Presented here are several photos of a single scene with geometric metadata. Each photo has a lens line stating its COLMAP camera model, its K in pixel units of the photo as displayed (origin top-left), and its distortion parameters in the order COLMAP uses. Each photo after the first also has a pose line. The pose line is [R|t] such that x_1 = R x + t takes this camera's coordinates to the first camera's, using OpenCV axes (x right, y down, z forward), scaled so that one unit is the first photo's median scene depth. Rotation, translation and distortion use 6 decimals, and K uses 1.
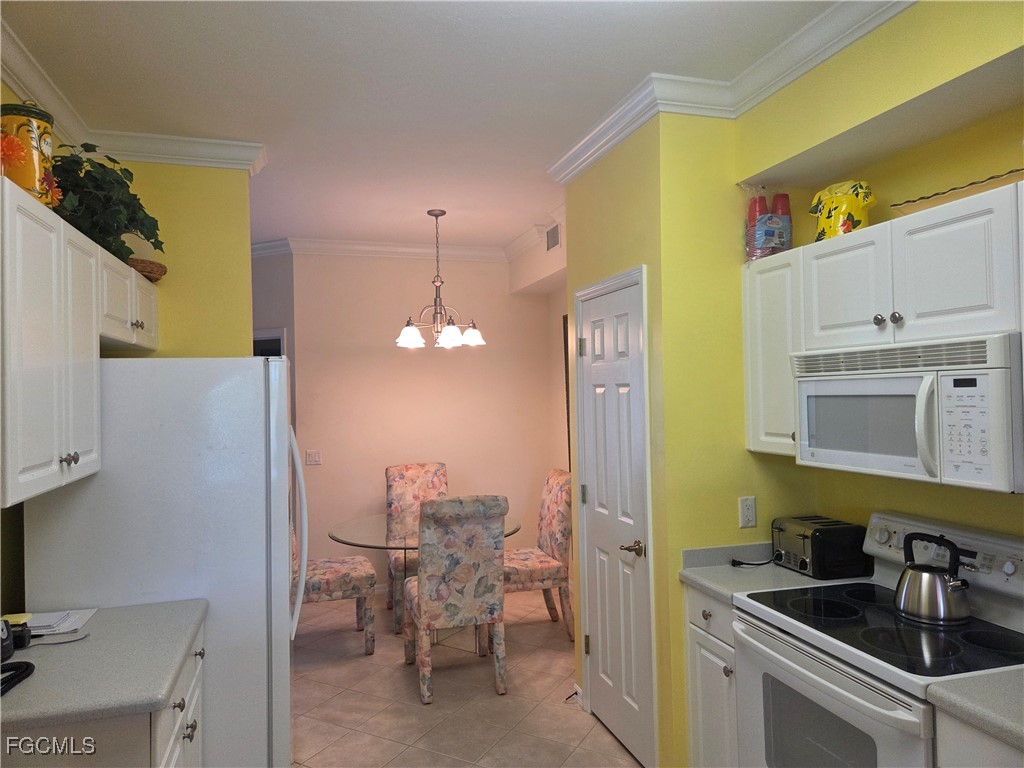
lens RADIAL K [[686.6, 0, 509.1], [0, 686.6, 385.0], [0, 0, 1]] dist [0.046051, -0.028601]
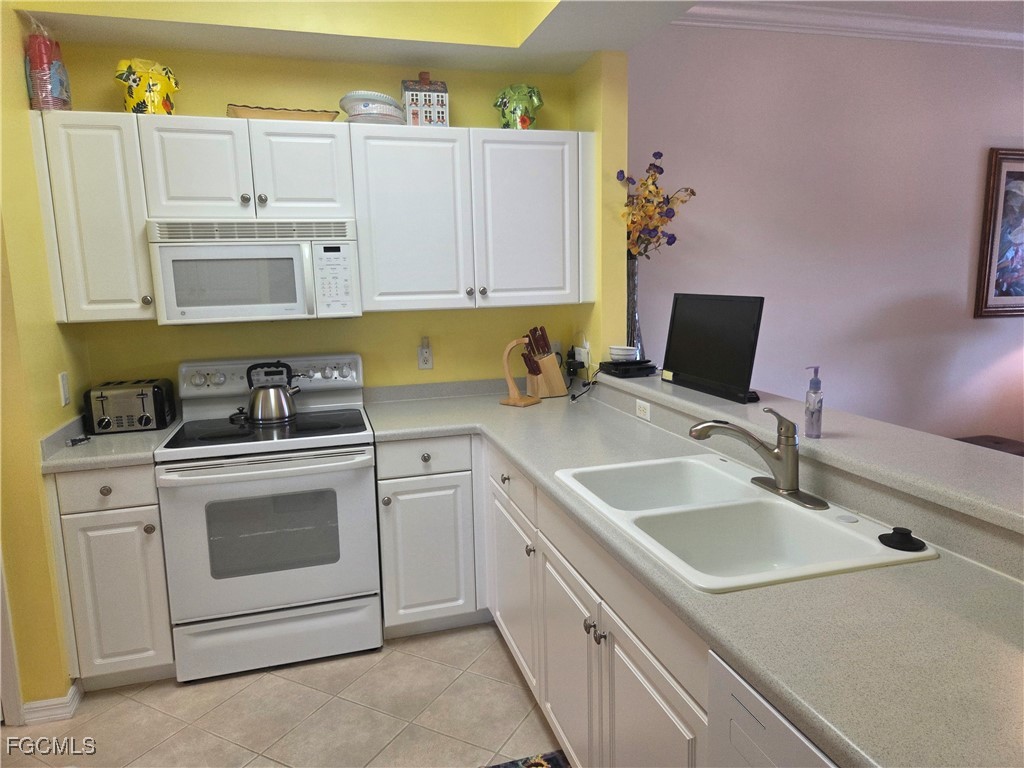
lens RADIAL K [[686.6, 0, 513.9], [0, 686.6, 383.2], [0, 0, 1]] dist [0.046051, -0.028601]
pose [[-0.000653, -0.147270, 0.989096, -0.775669], [0.014364, 0.988993, 0.147264, 0.061307], [-0.999897, 0.014304, 0.001470, 0.516356]]
